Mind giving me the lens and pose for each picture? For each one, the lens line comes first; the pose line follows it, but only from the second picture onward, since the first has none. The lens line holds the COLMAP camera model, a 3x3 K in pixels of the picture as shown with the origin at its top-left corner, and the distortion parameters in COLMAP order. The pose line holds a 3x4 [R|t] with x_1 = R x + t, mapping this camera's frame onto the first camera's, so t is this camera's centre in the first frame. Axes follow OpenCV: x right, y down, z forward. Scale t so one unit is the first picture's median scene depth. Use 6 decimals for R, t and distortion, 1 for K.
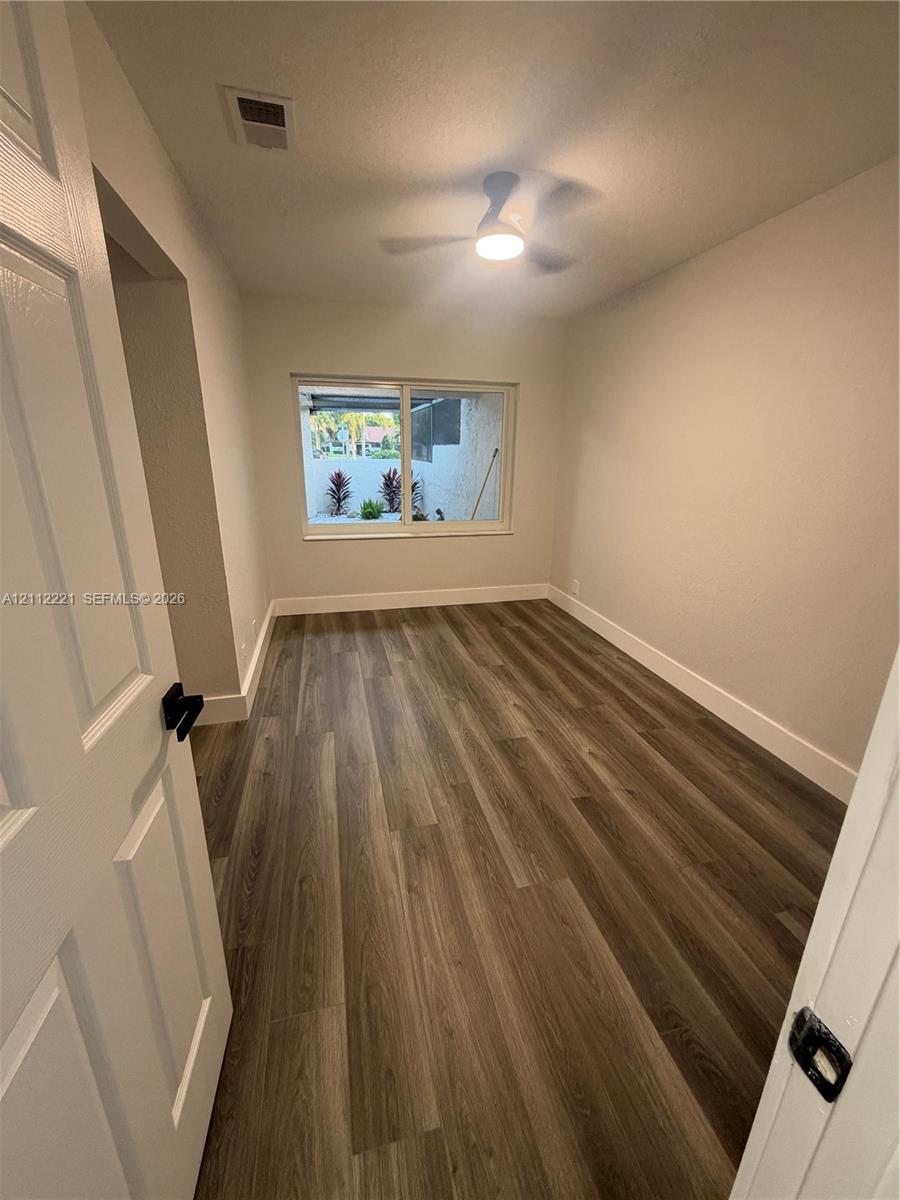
lens RADIAL K [[477.6, 0, 450.0], [0, 477.6, 600.0], [0, 0, 1]] dist [0.000228, 0.000105]
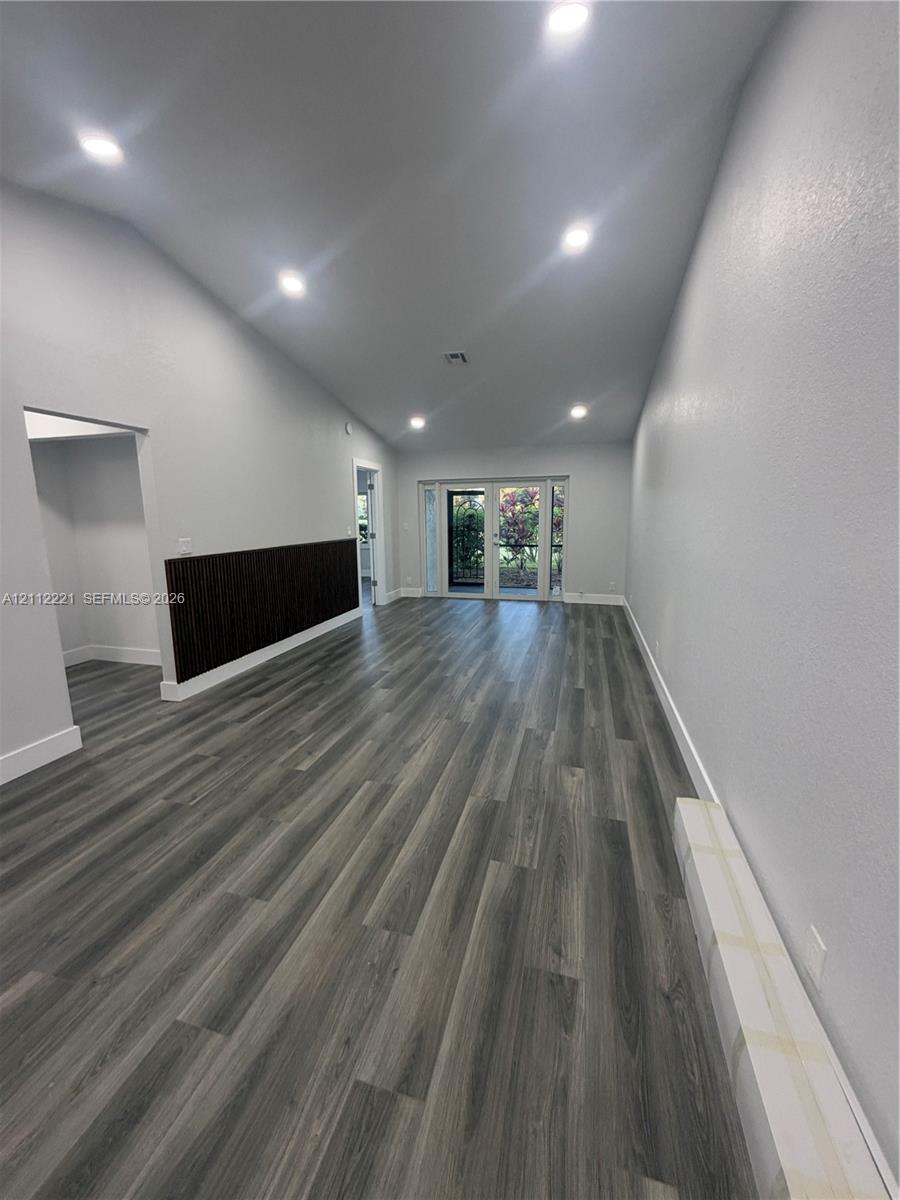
lens RADIAL K [[477.6, 0, 450.0], [0, 477.6, 600.0], [0, 0, 1]] dist [0.000228, 0.000105]
pose [[-0.871425, -0.089862, 0.482228, -0.540480], [0.147373, 0.889699, 0.432108, -0.315206], [-0.467868, 0.447617, -0.762062, 1.127240]]
